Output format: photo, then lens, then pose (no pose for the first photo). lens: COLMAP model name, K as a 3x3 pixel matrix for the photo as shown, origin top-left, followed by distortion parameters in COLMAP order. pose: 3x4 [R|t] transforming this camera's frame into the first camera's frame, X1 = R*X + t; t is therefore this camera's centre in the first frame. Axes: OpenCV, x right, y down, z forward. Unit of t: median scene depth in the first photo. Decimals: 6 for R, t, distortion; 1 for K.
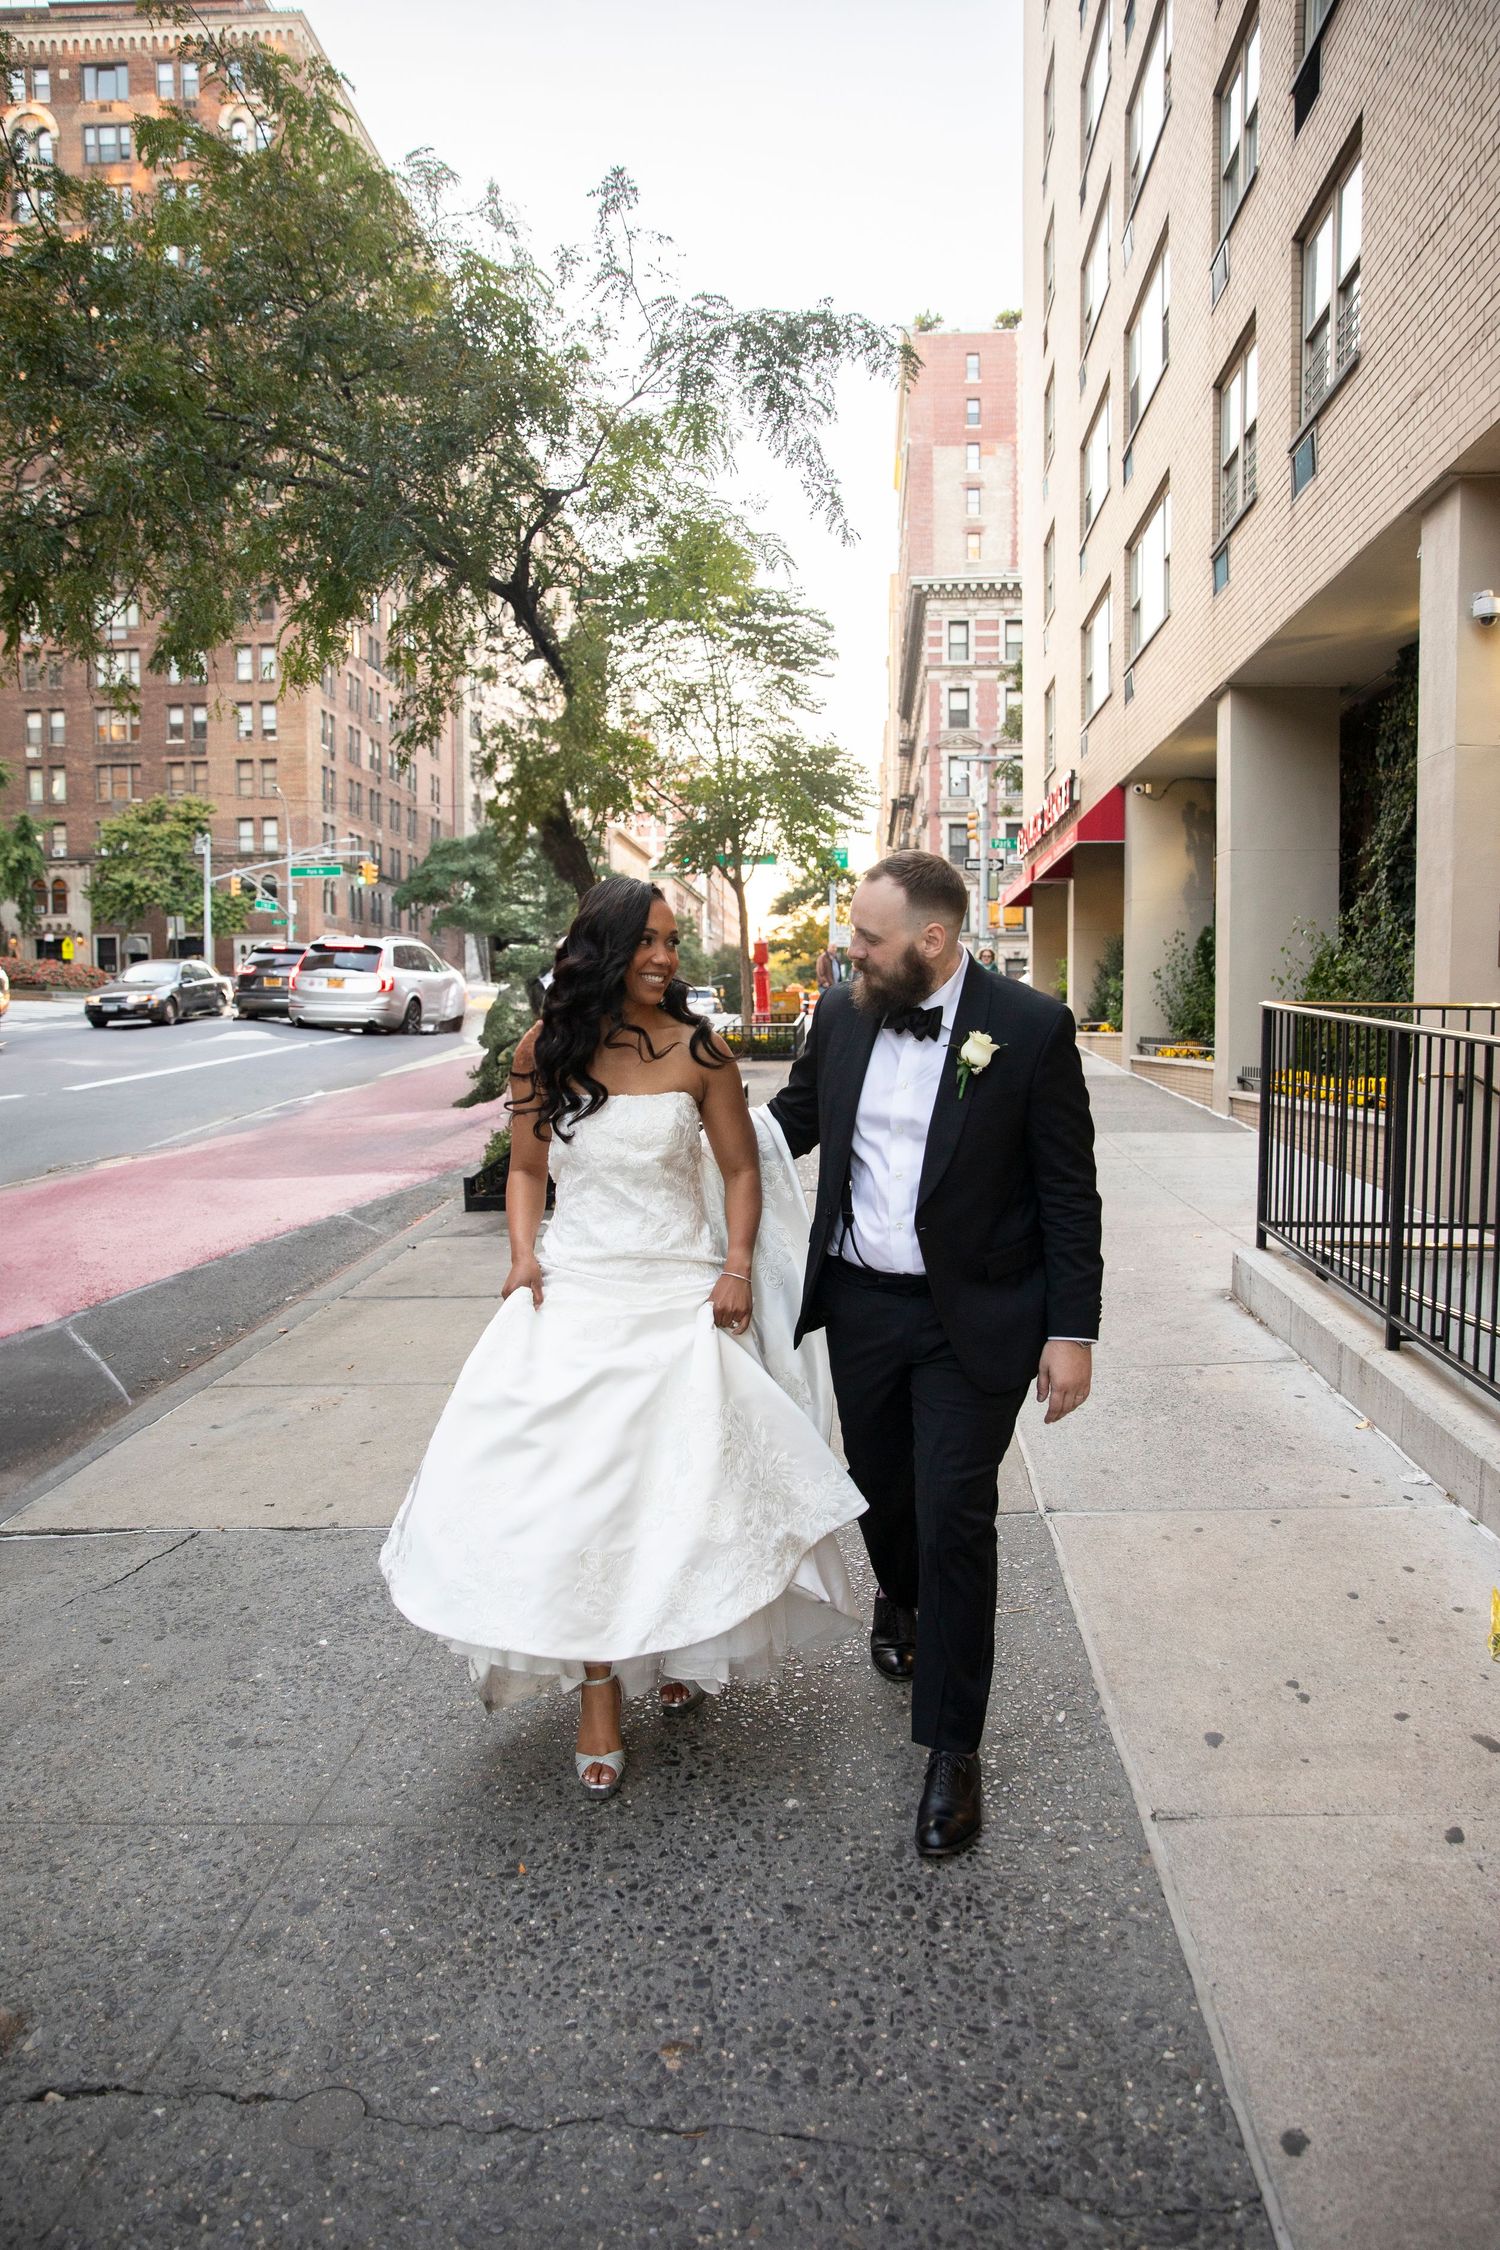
lens RADIAL K [[1535.4, 0, 750.0], [0, 1535.4, 1125.0], [0, 0, 1]] dist [-0.097739, 0.096354]
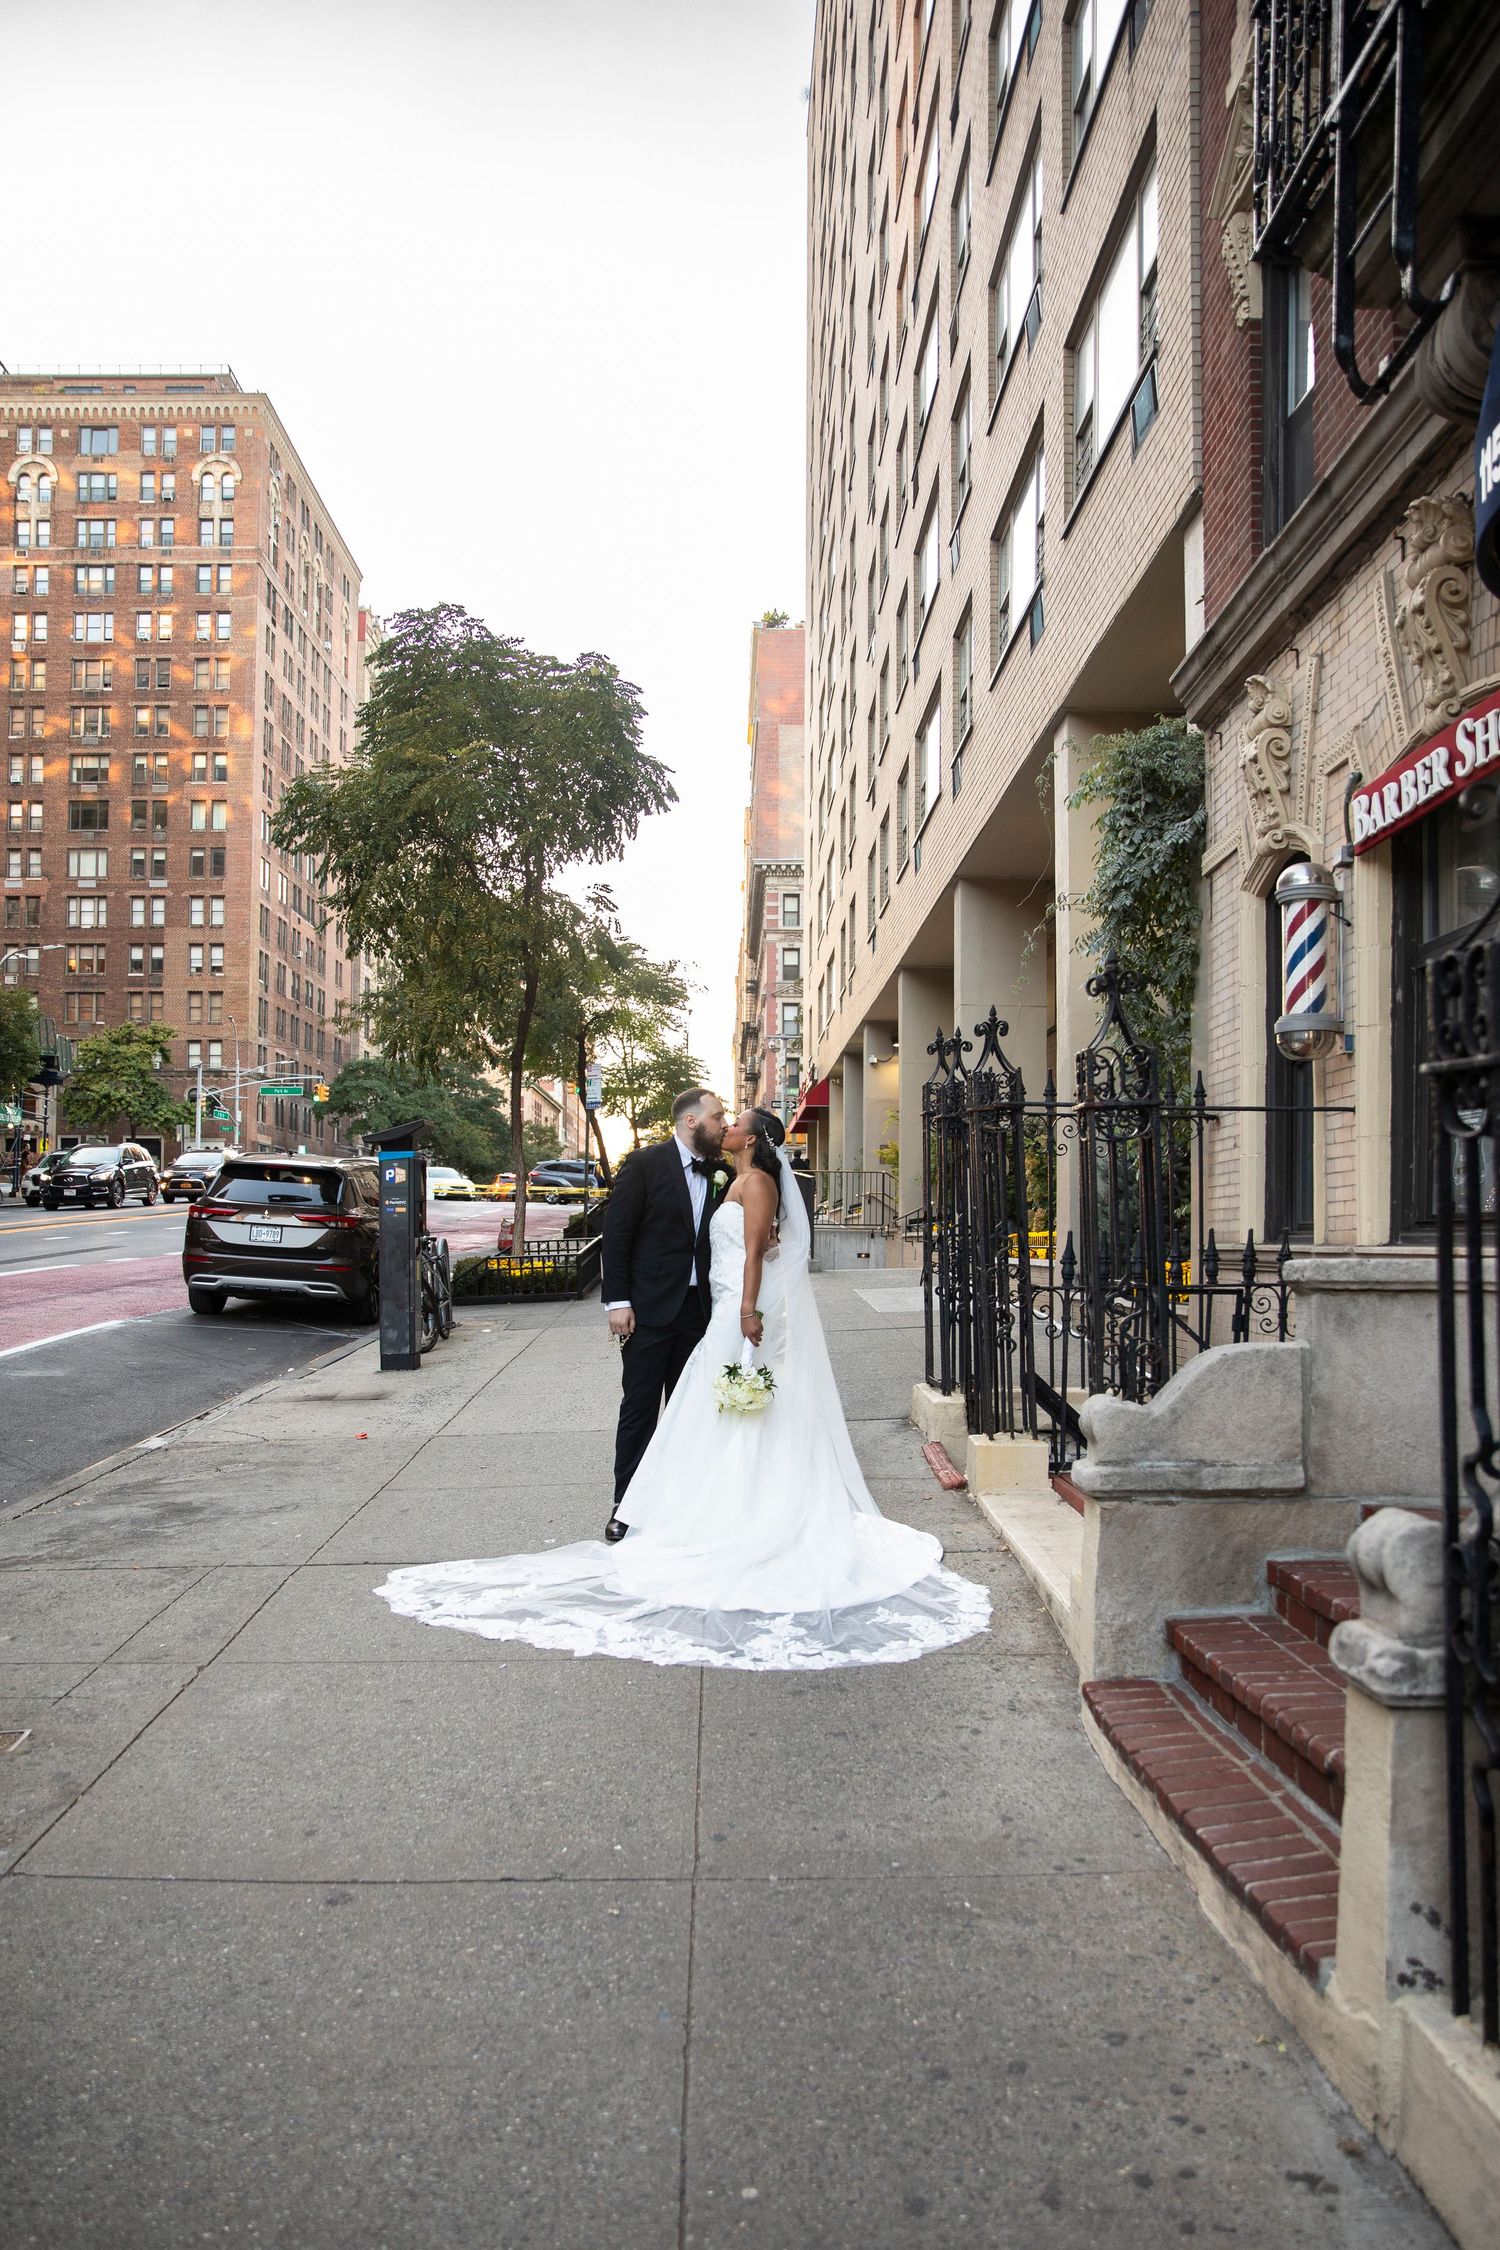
lens RADIAL K [[1535.4, 0, 750.0], [0, 1535.4, 1125.0], [0, 0, 1]] dist [-0.097739, 0.096354]
pose [[0.995554, 0.014912, 0.093002, -0.009275], [-0.002130, 0.990701, -0.136043, 0.023521], [-0.094166, 0.135241, 0.986328, -0.199761]]
